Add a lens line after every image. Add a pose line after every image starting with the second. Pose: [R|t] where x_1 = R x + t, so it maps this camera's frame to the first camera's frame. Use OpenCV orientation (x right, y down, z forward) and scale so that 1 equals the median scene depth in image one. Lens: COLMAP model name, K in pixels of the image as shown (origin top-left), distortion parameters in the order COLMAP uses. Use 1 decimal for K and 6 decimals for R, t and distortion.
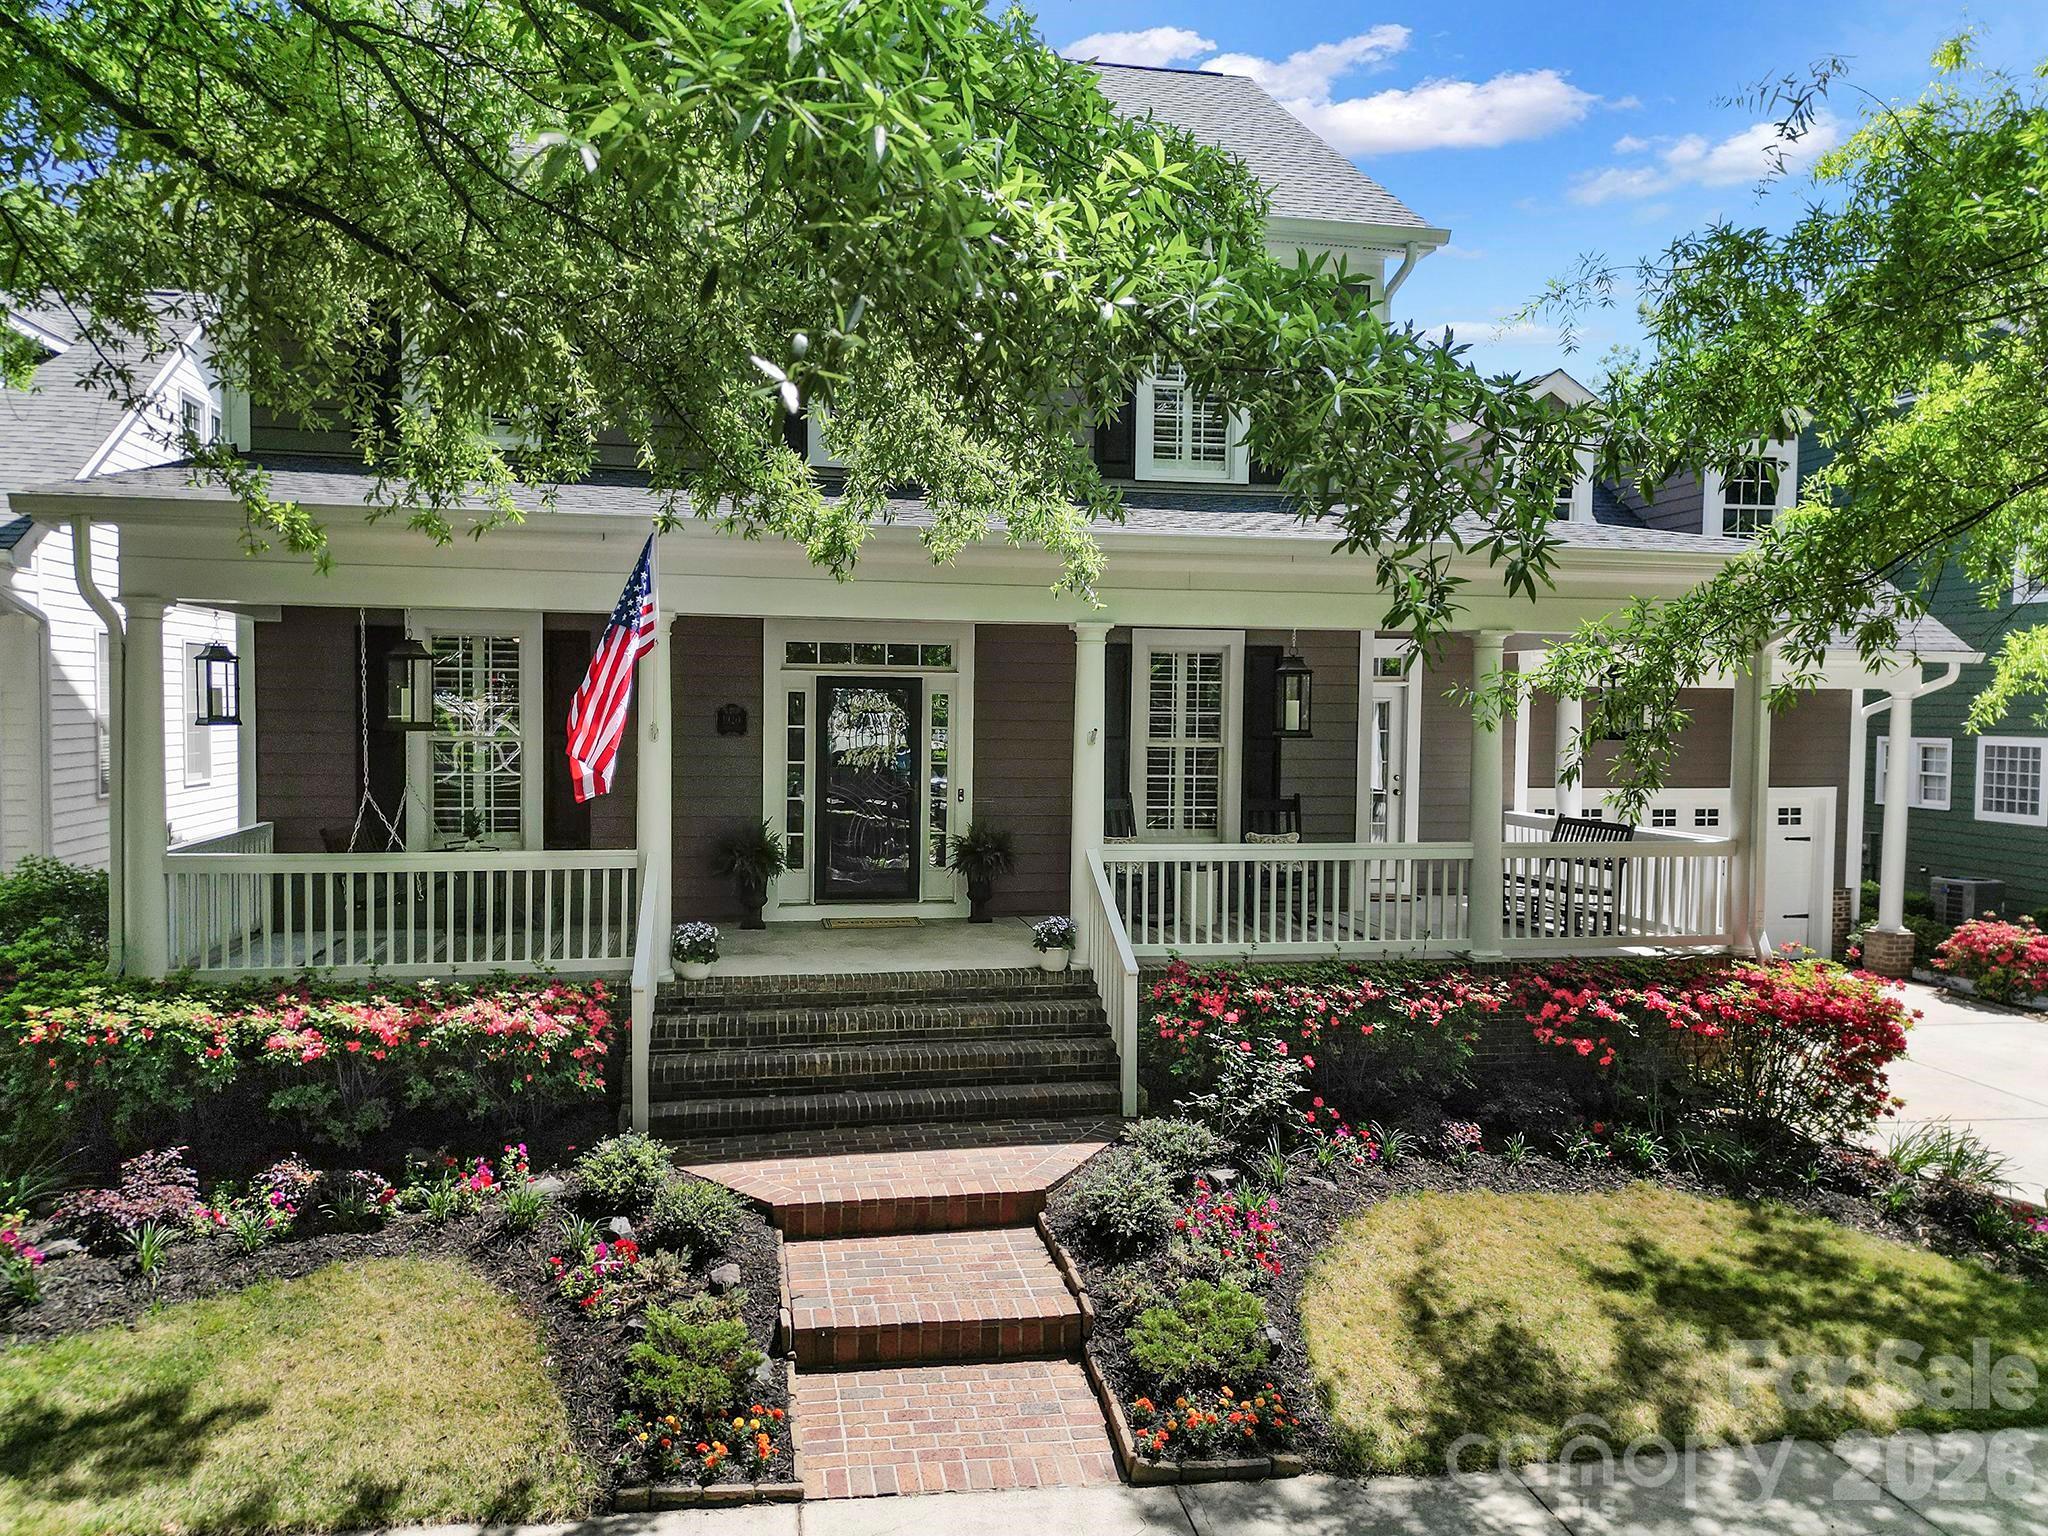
lens RADIAL K [[1442.4, 0, 918.8], [0, 1442.4, 758.0], [0, 0, 1]] dist [0.009555, 0.000923]
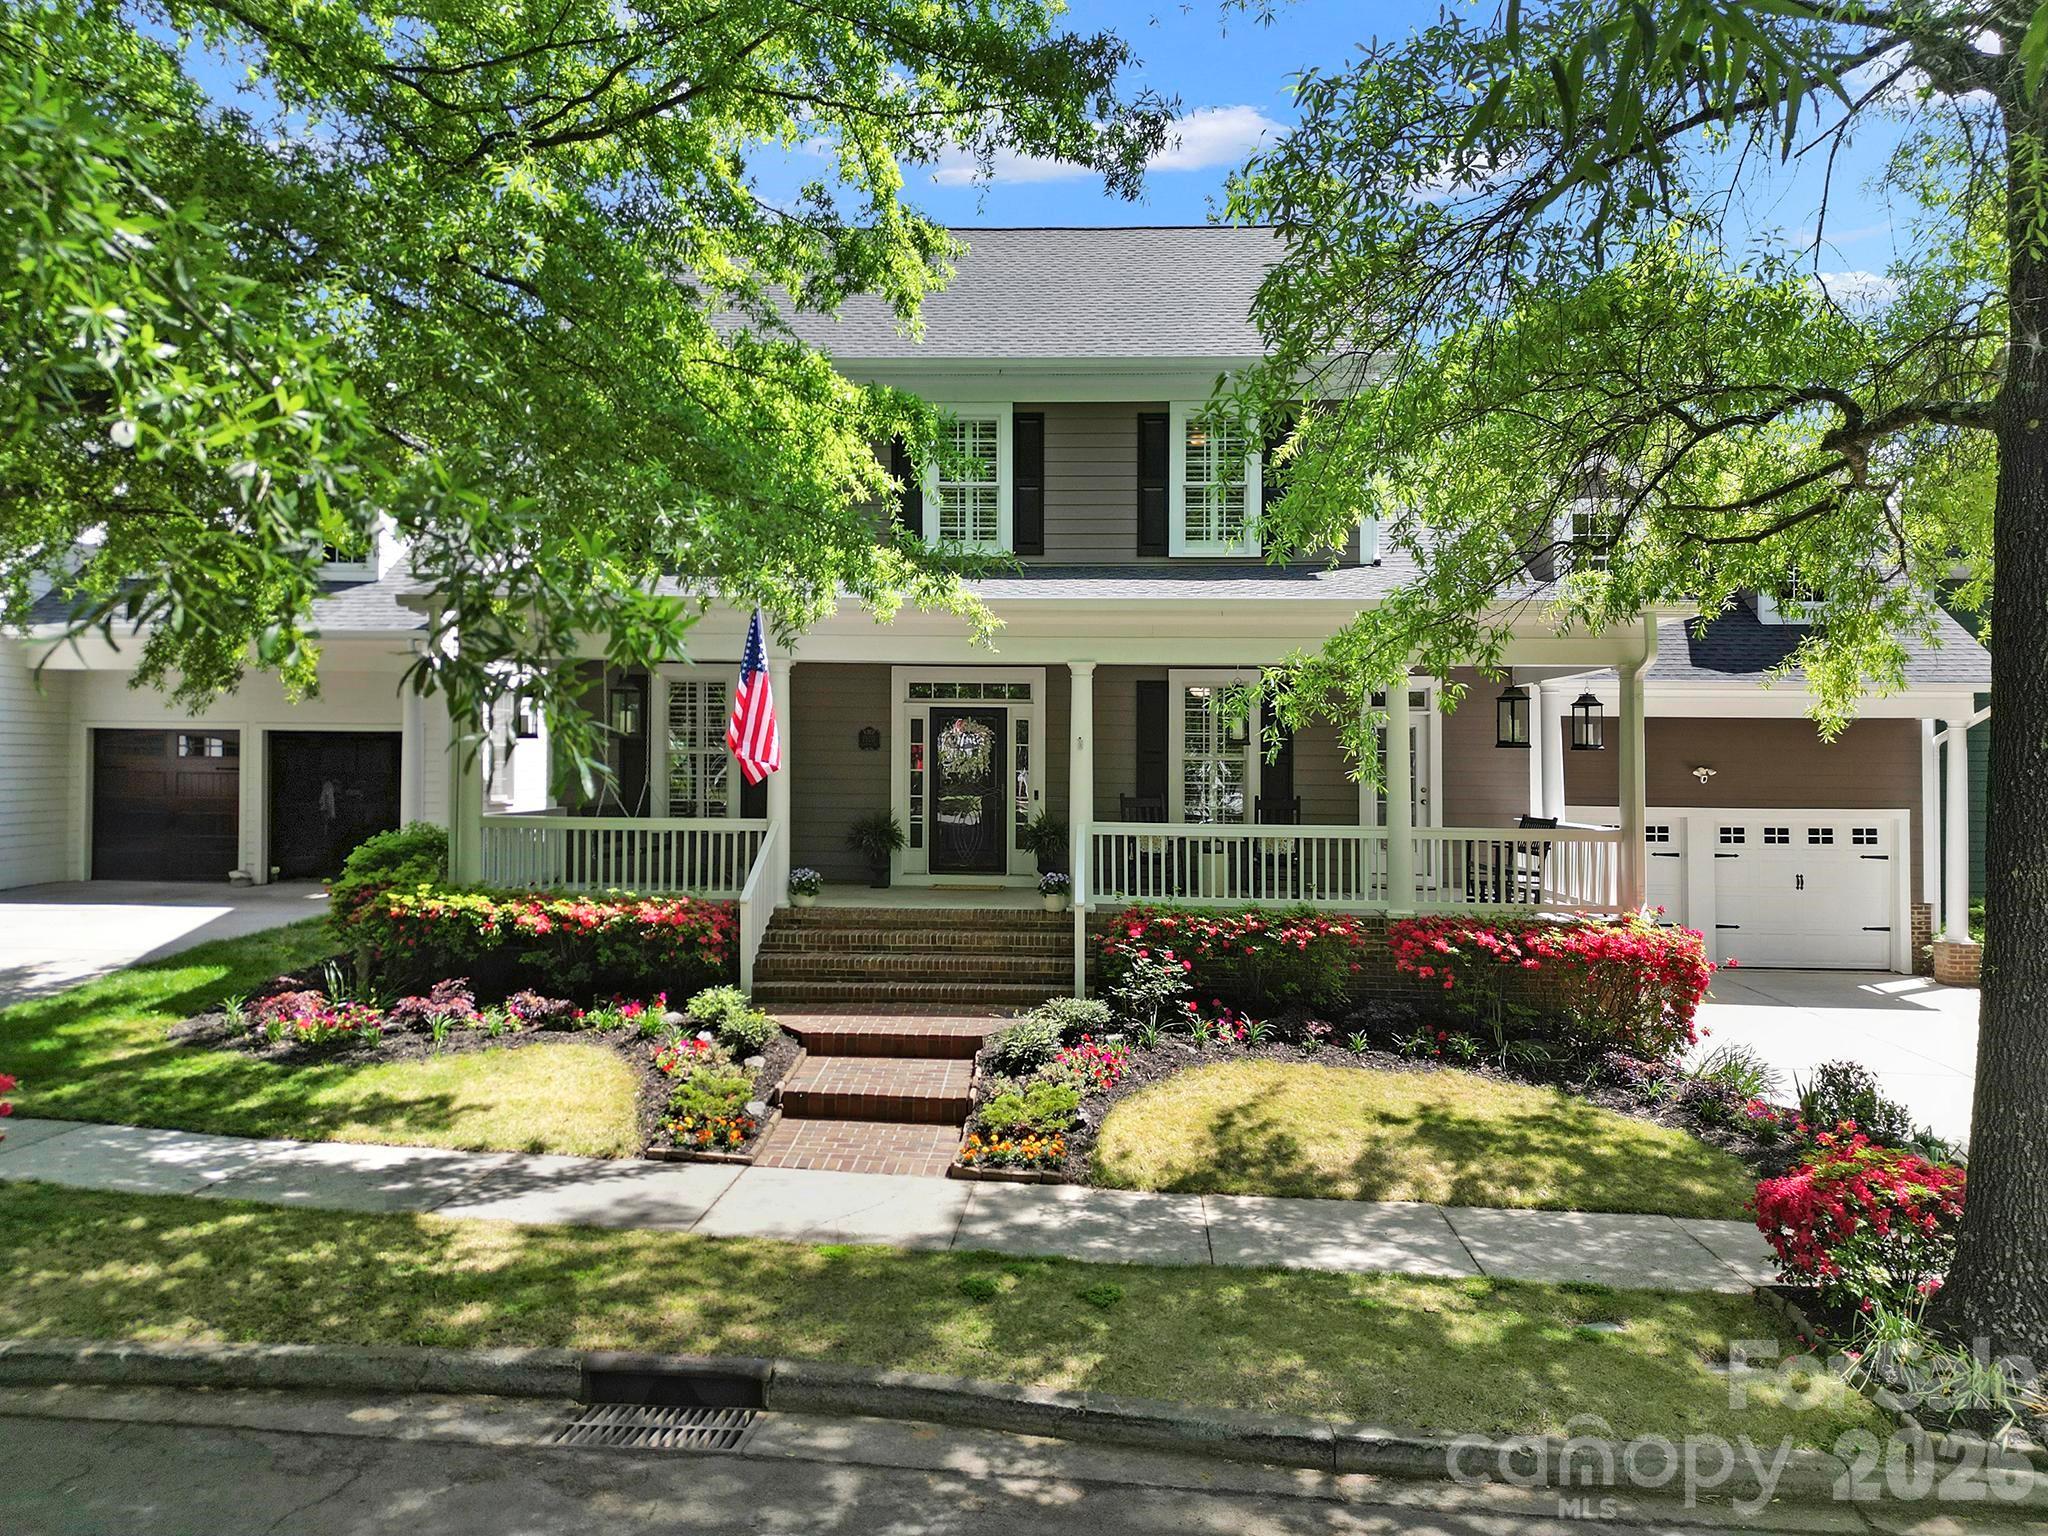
lens RADIAL K [[1403.8, 0, 962.1], [0, 1403.8, 763.1], [0, 0, 1]] dist [0.036879, -0.033527]
pose [[0.969735, 0.000070, -0.244161, 0.347462], [-0.010500, 0.999087, -0.041416, 0.062866], [0.243935, 0.042726, 0.968850, -0.352748]]
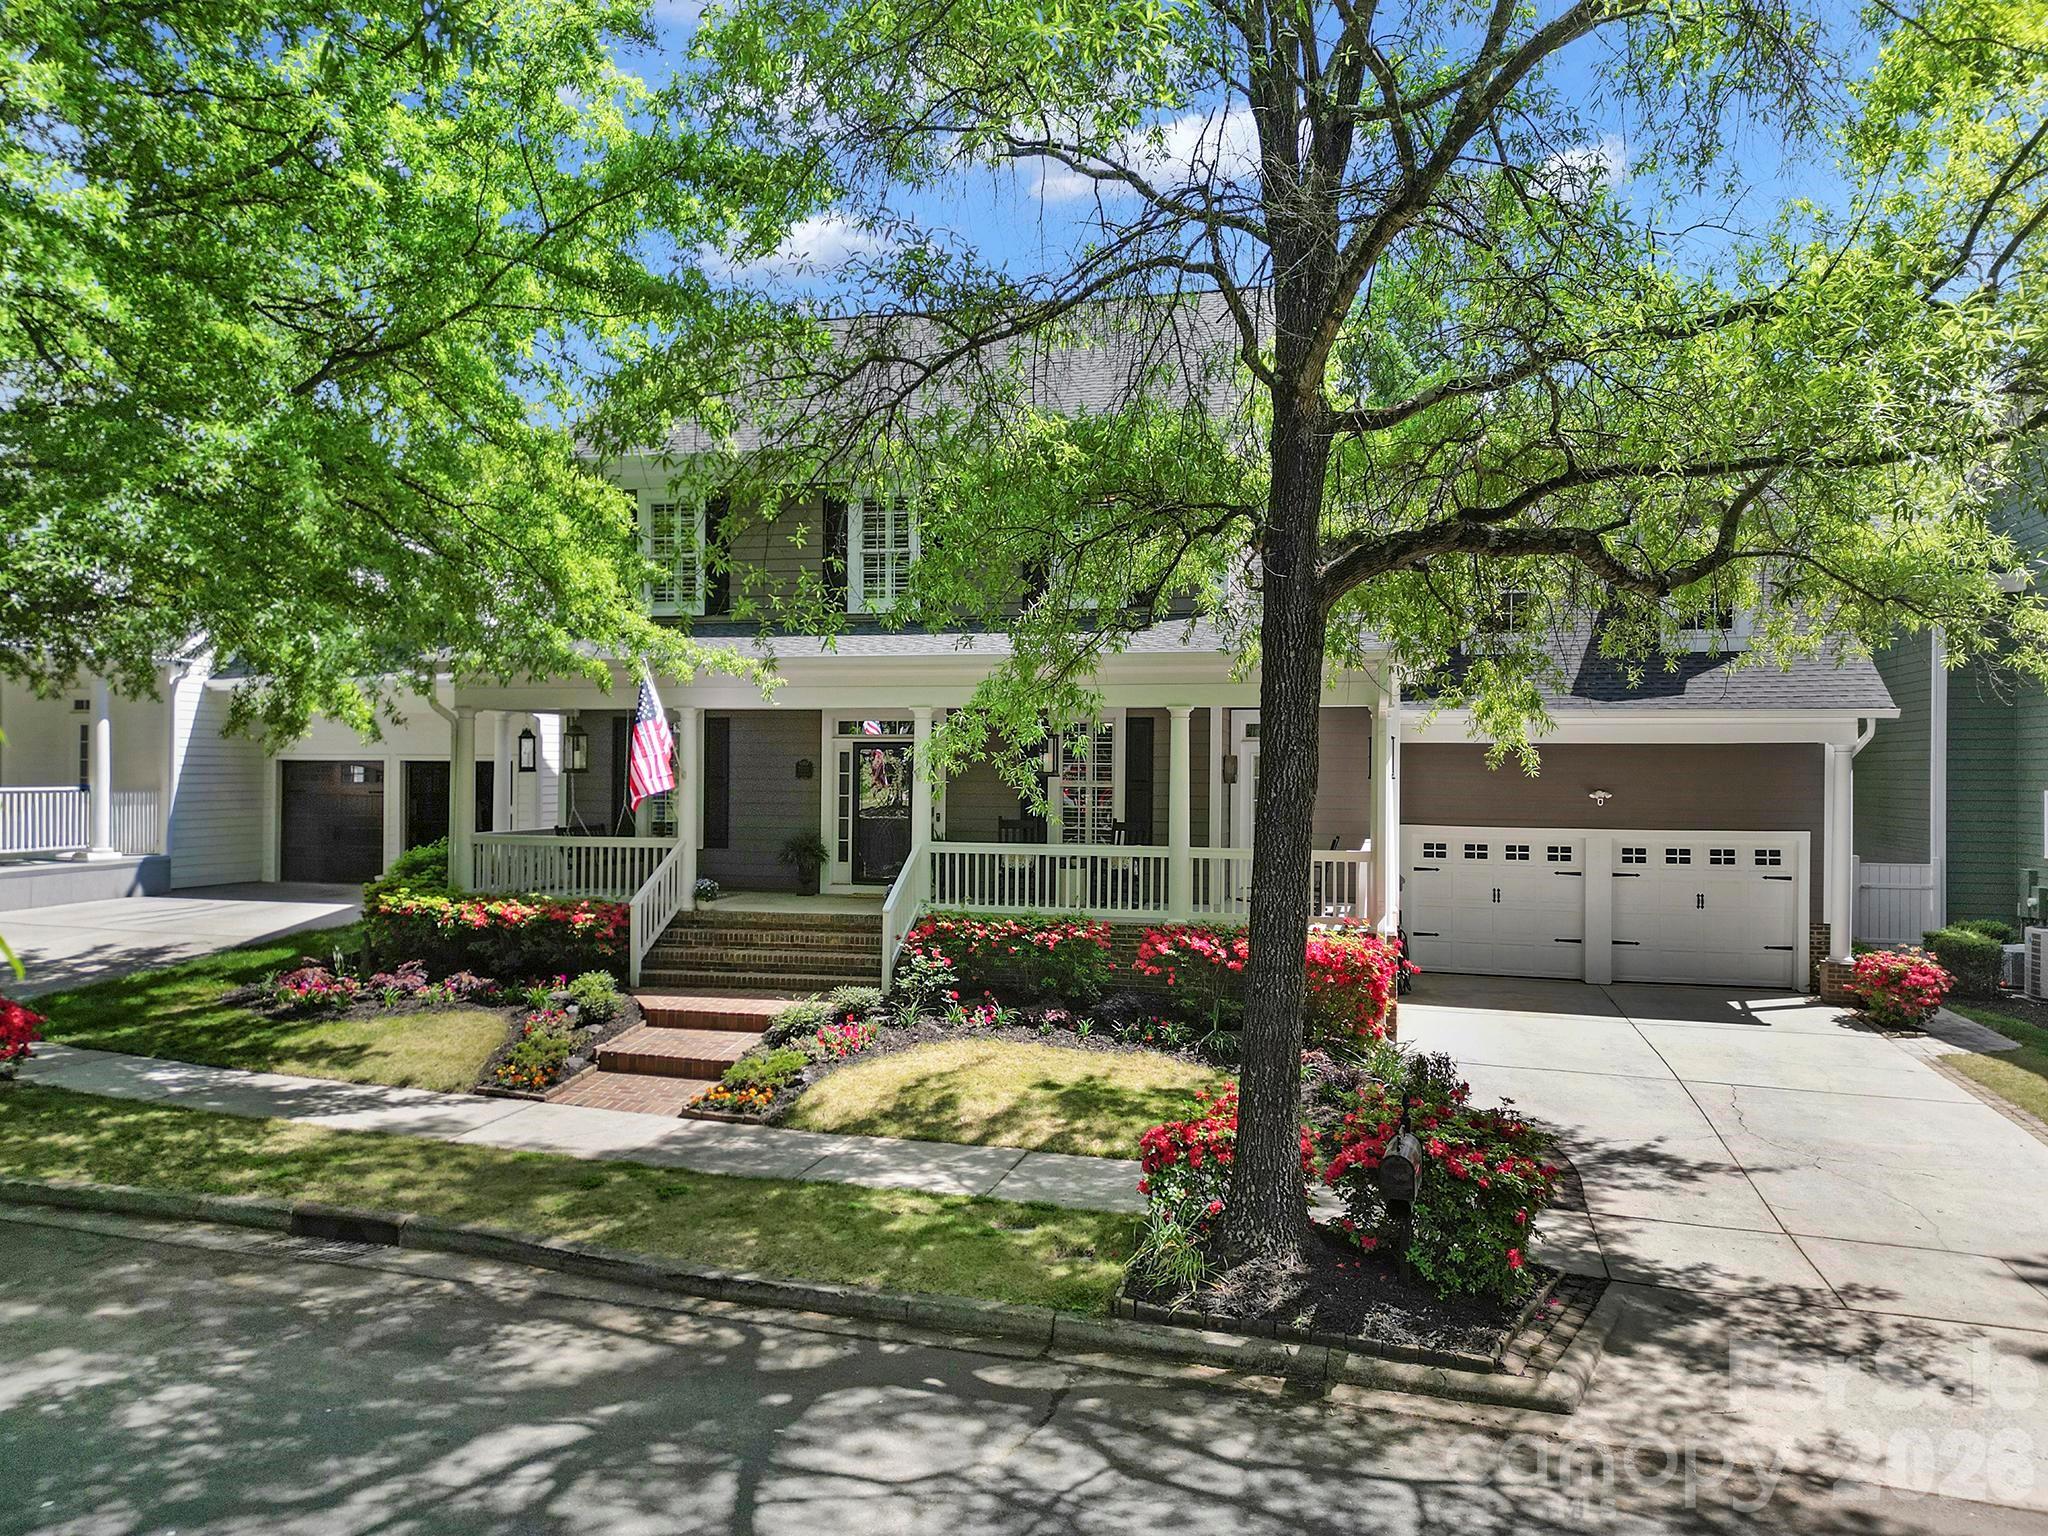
lens RADIAL K [[1441.5, 0, 1024.0], [0, 1441.5, 768.0], [0, 0, 1]] dist [0.008963, -0.007594]
pose [[0.904486, -0.006178, -0.426459, 0.959001], [-0.013875, 0.998940, -0.043899, 0.048518], [0.426278, 0.045623, 0.903441, -0.456890]]
